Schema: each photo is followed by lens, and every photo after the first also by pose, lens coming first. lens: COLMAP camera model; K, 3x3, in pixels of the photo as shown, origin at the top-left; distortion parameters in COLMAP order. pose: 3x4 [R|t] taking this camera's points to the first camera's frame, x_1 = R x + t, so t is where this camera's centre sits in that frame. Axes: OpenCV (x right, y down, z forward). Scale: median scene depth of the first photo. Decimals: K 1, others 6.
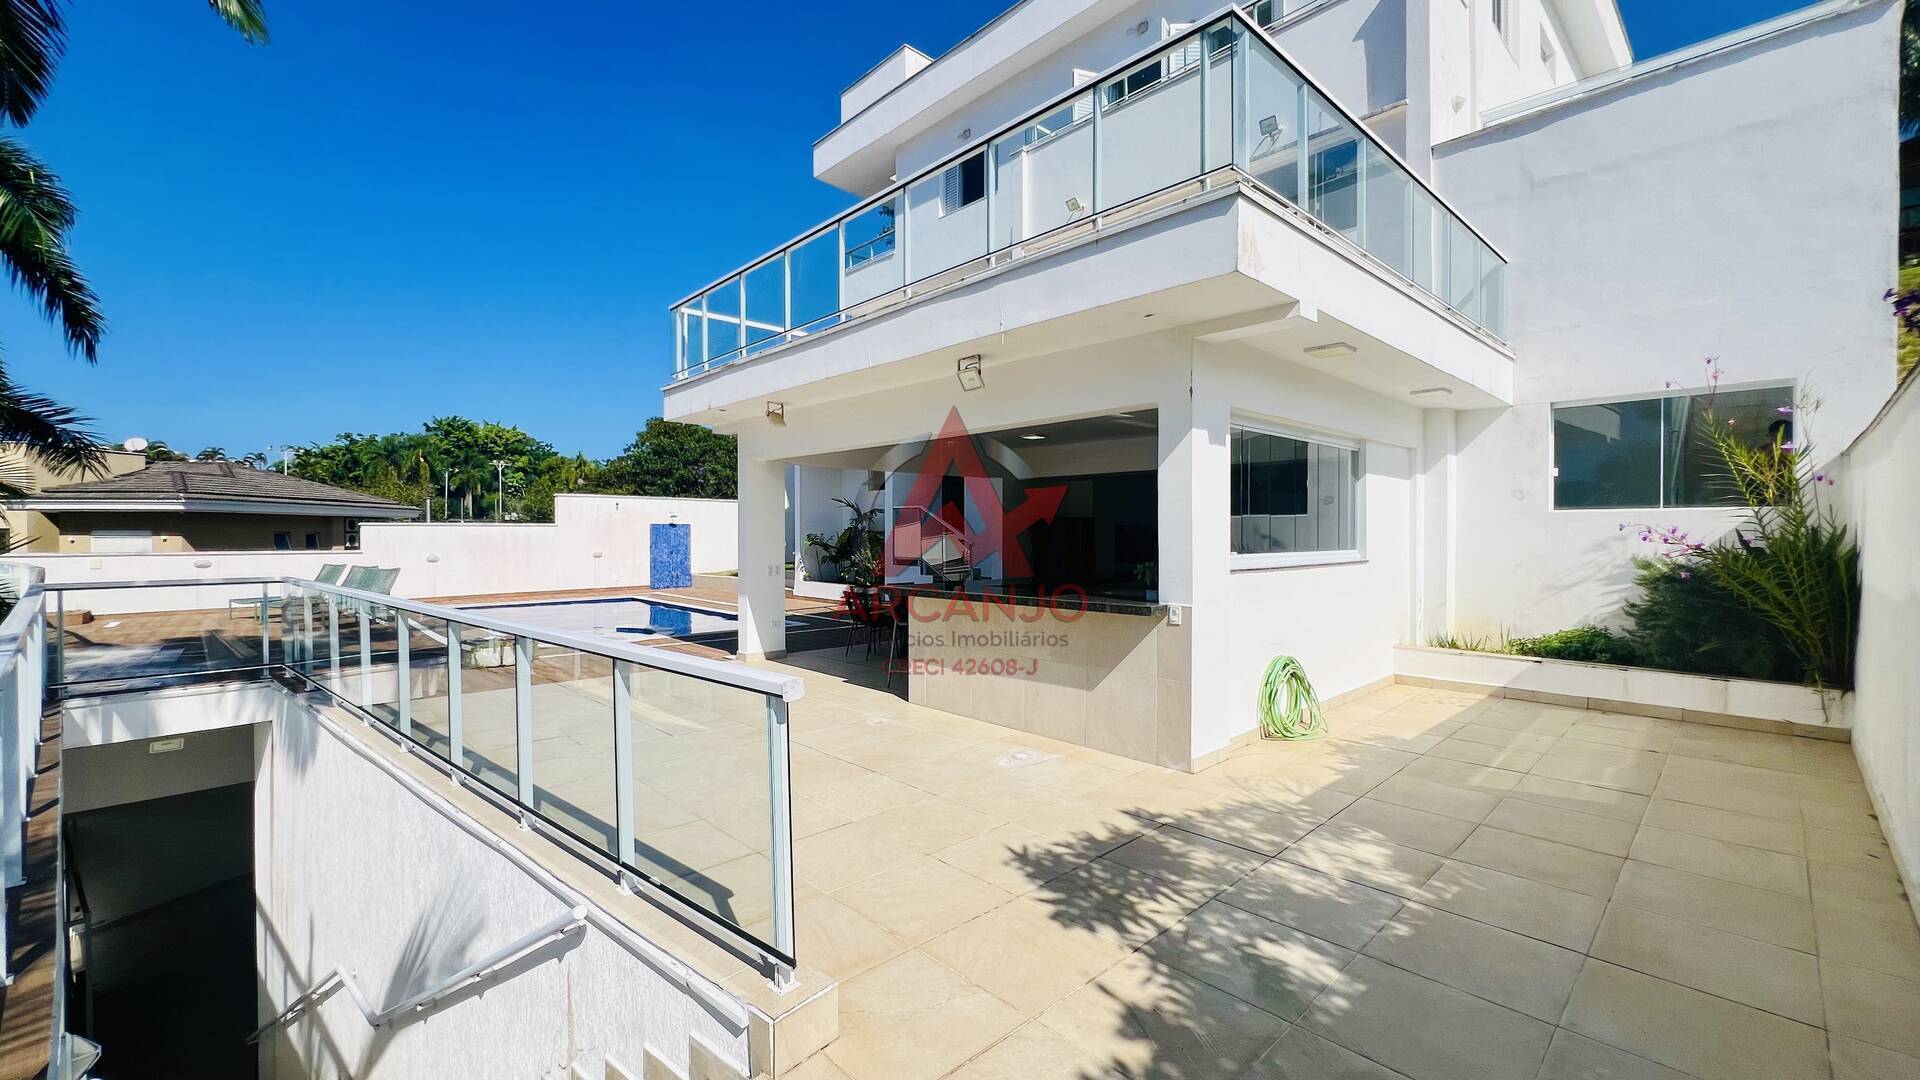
lens RADIAL K [[768.3, 0, 966.8], [0, 768.3, 537.9], [0, 0, 1]] dist [-0.007088, -0.000225]
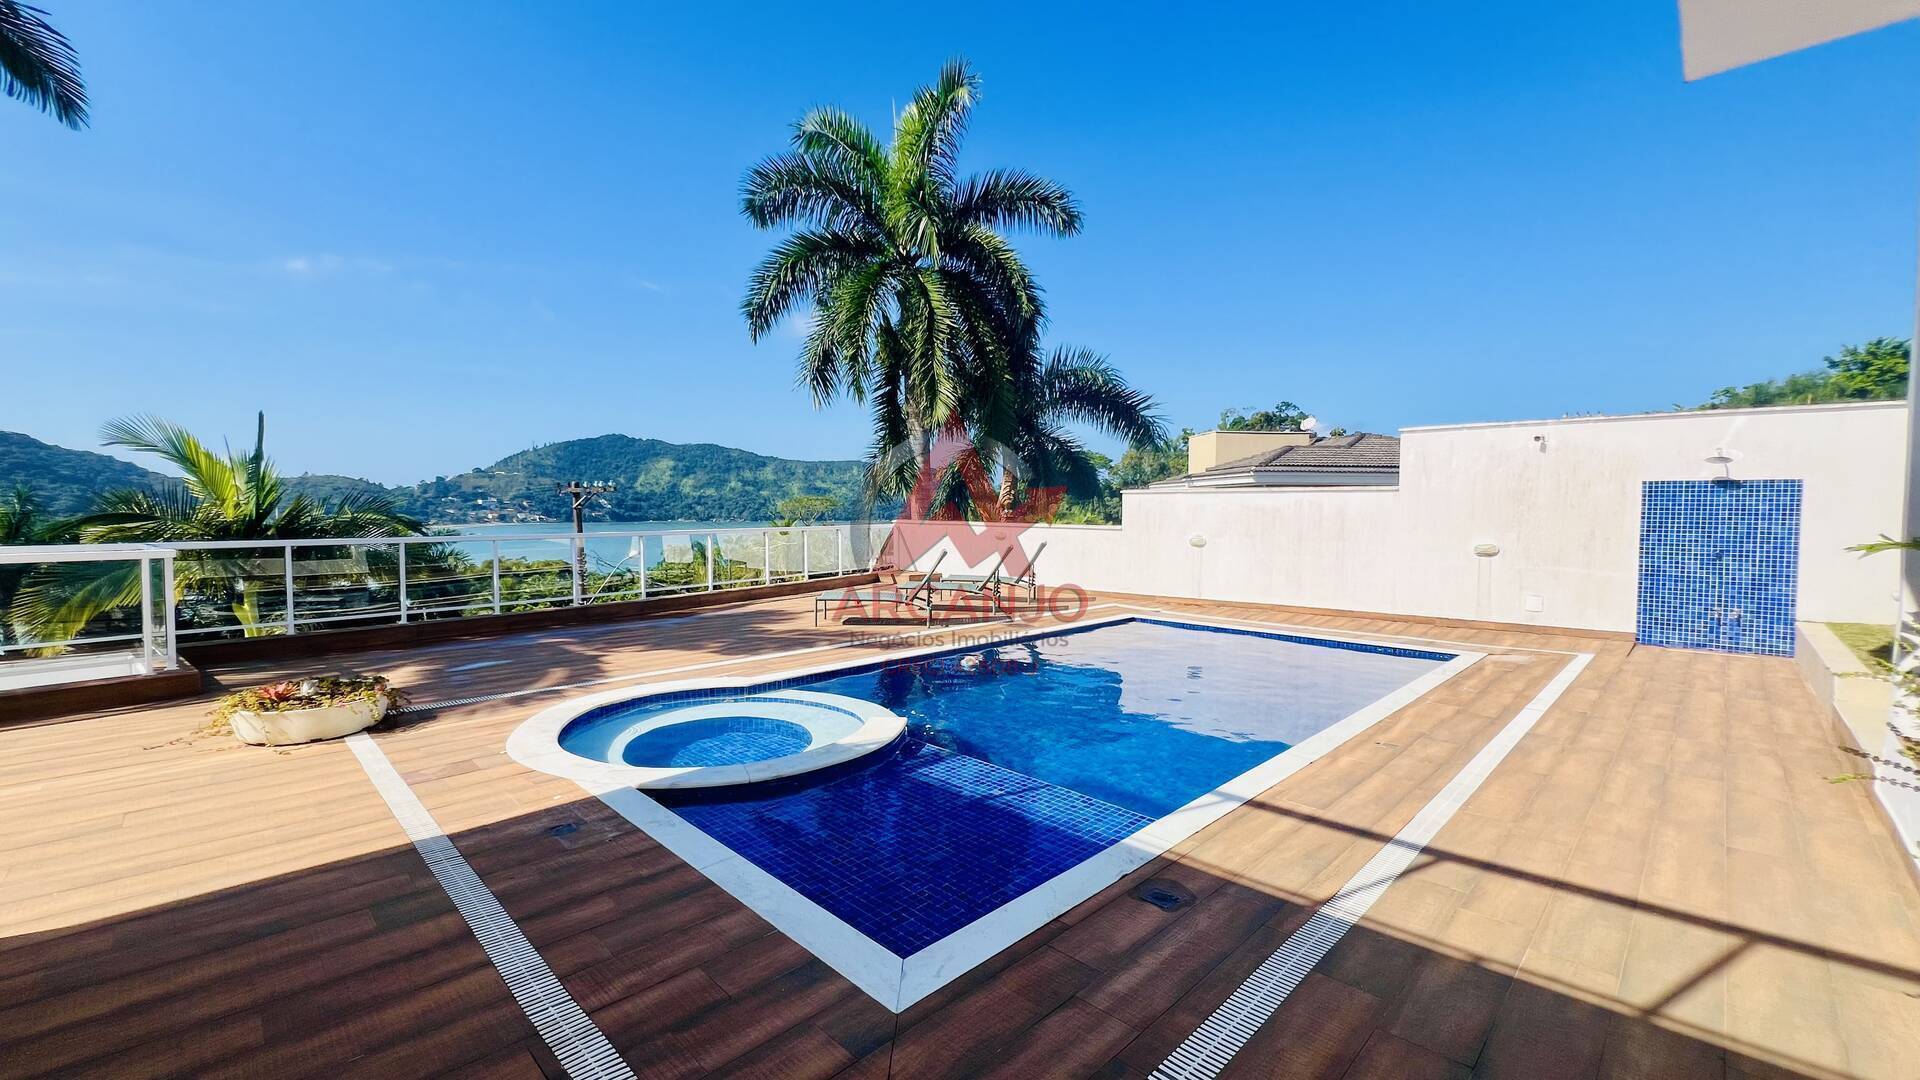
lens RADIAL K [[768.1, 0, 957.4], [0, 768.1, 545.5], [0, 0, 1]] dist [-0.001604, 0.000228]
pose [[0.032496, 0.051349, -0.998152, -0.018173], [-0.011154, 0.998636, 0.051011, -0.001245], [0.999410, 0.009476, 0.033025, 0.600971]]
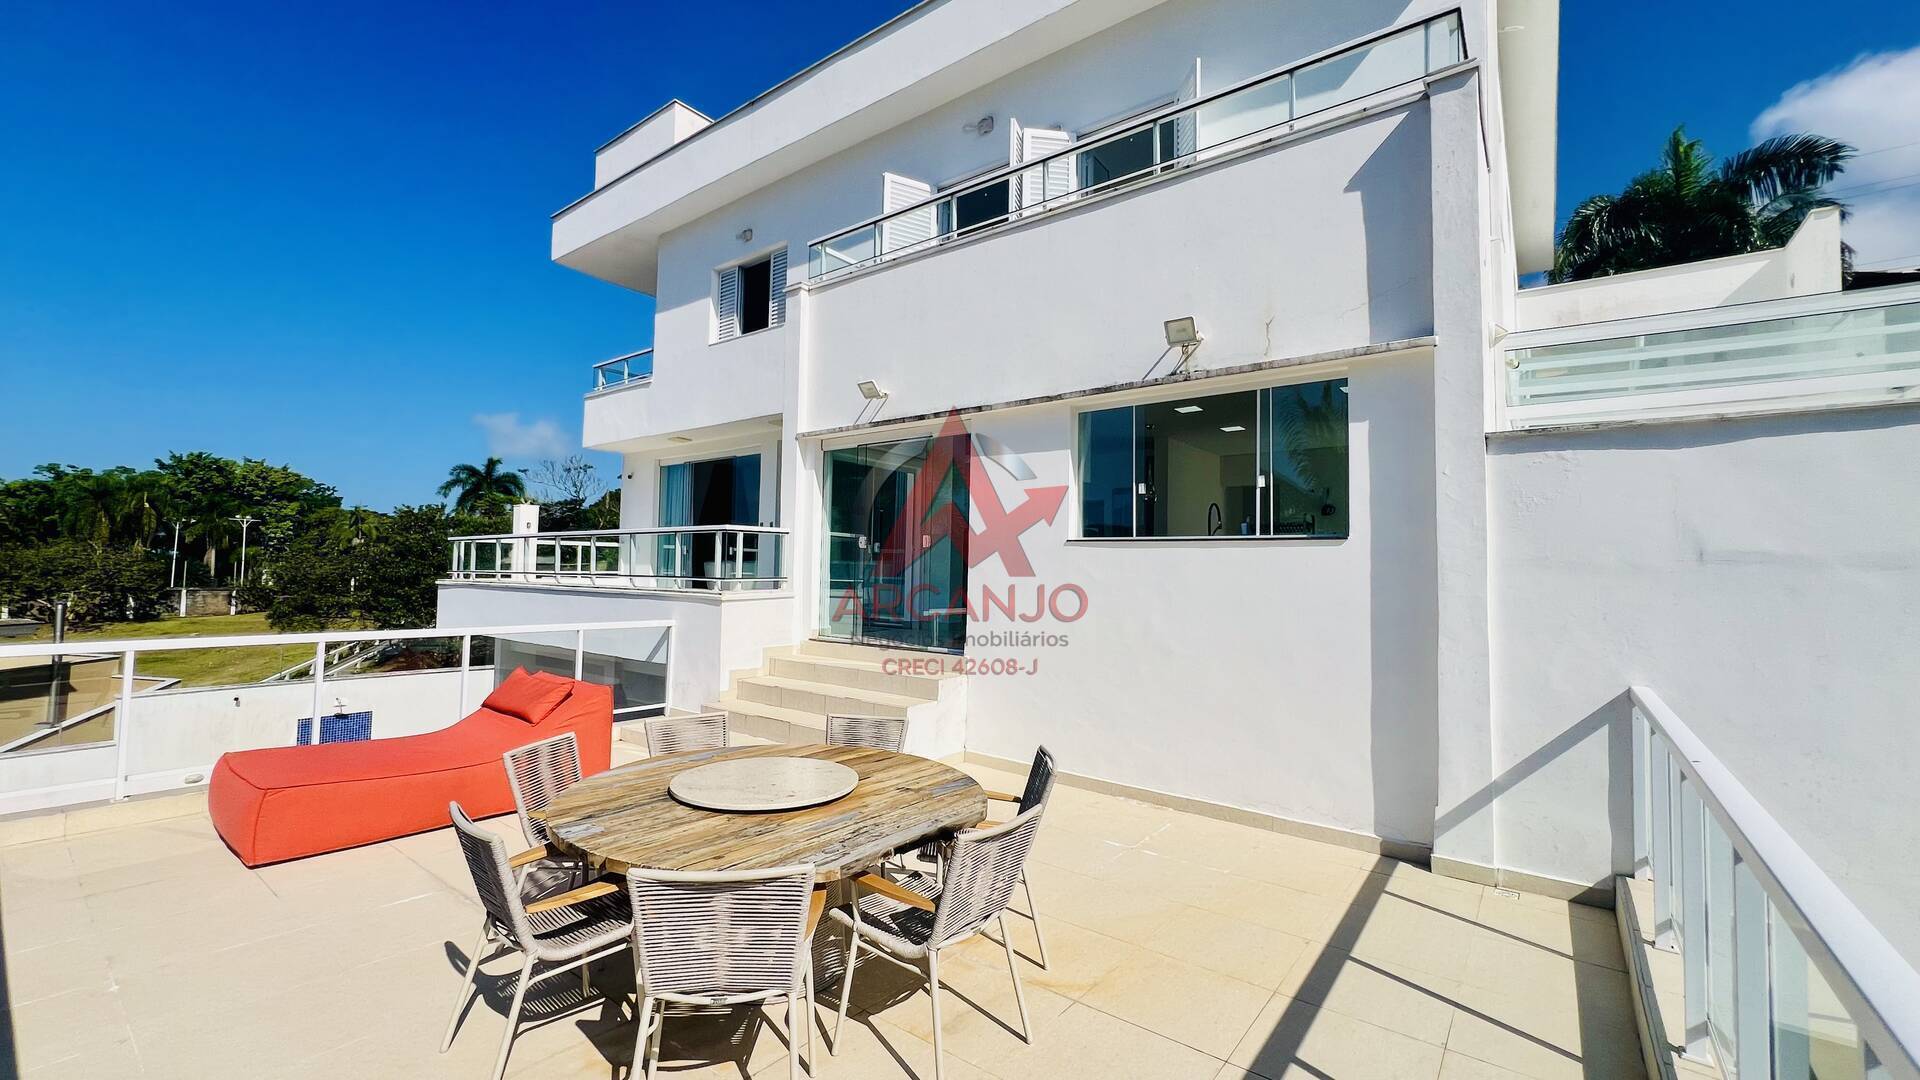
lens RADIAL K [[768.1, 0, 961.0], [0, 768.1, 542.2], [0, 0, 1]] dist [-0.001604, 0.000228]
pose [[0.987166, 0.027452, 0.157323, 0.063234], [-0.020481, 0.998743, -0.045758, -0.153596], [-0.158382, 0.041949, 0.986486, 0.203466]]
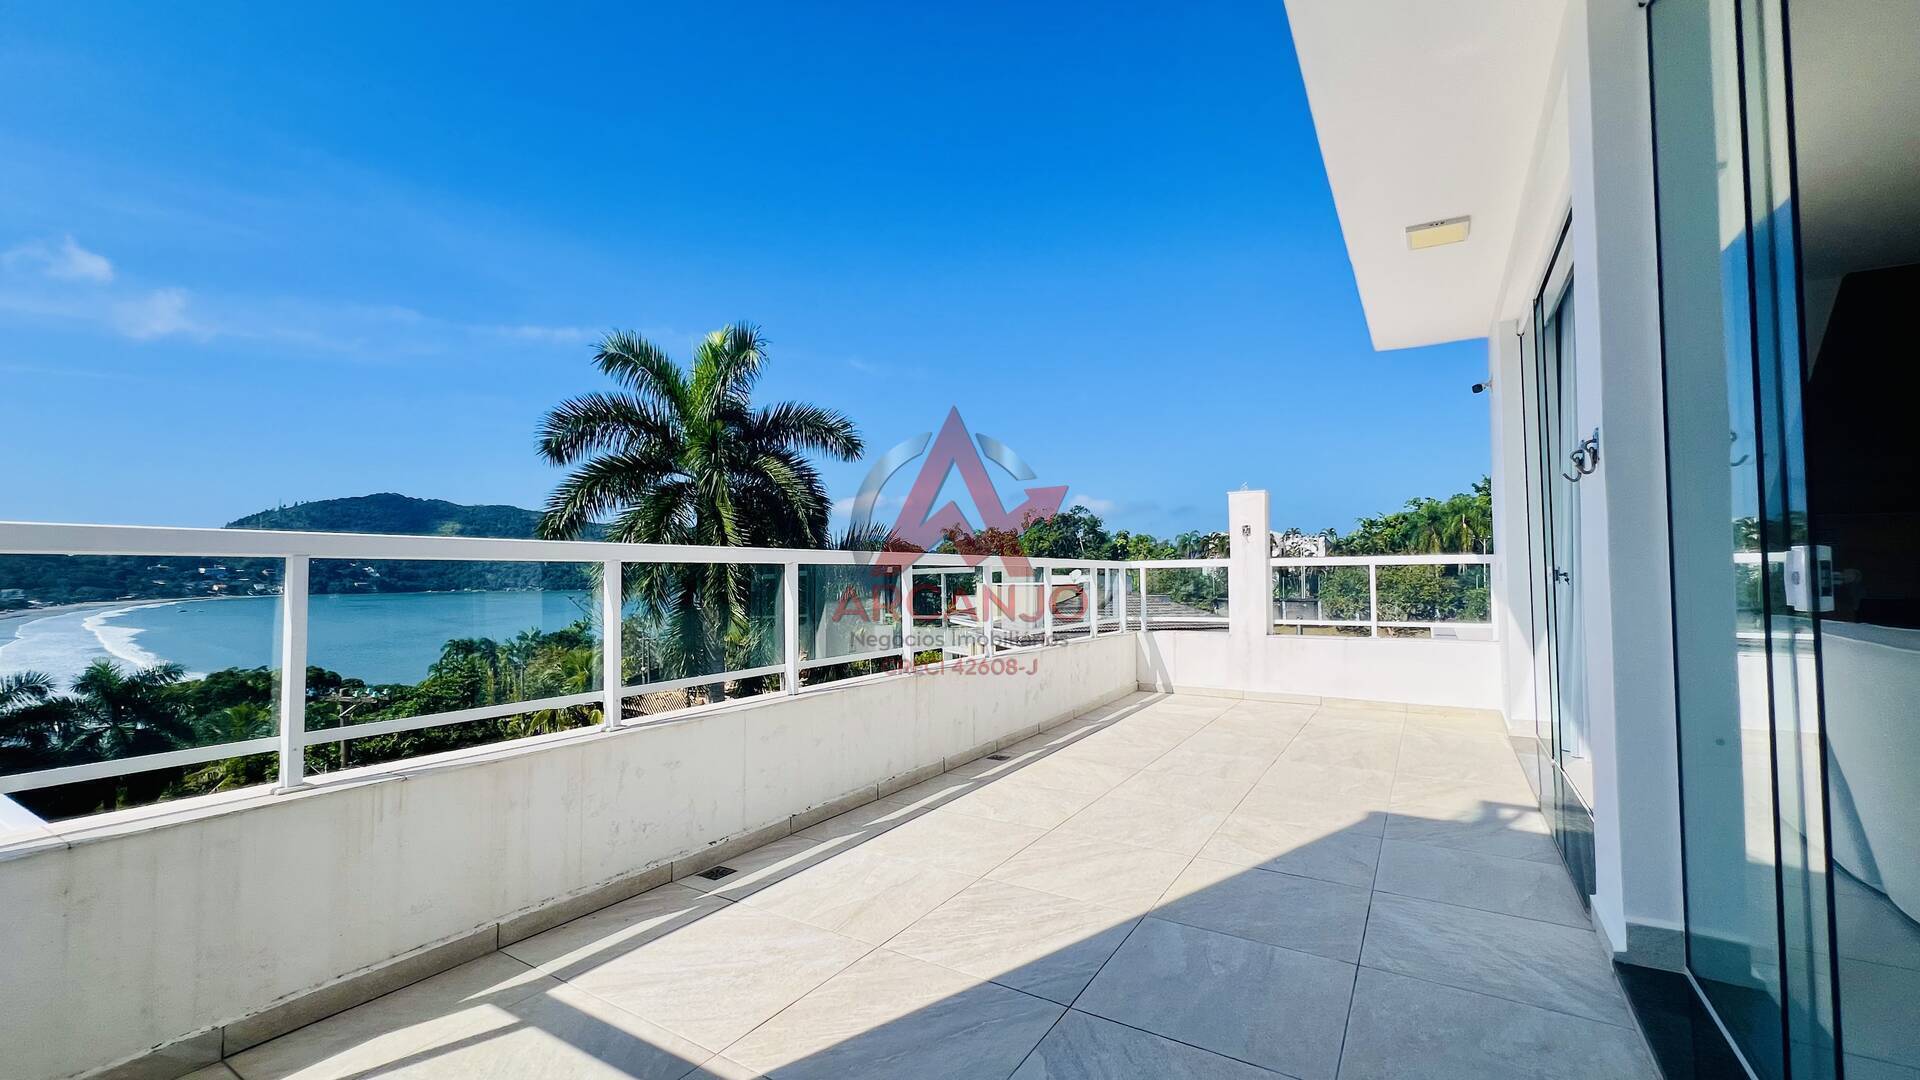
lens RADIAL K [[768.1, 0, 953.6], [0, 768.1, 540.9], [0, 0, 1]] dist [-0.001604, 0.000228]
pose [[0.248710, -0.035662, -0.967921, 0.093702], [-0.000999, 0.999312, -0.037075, -0.175015], [0.968577, 0.010188, 0.248504, 0.635357]]
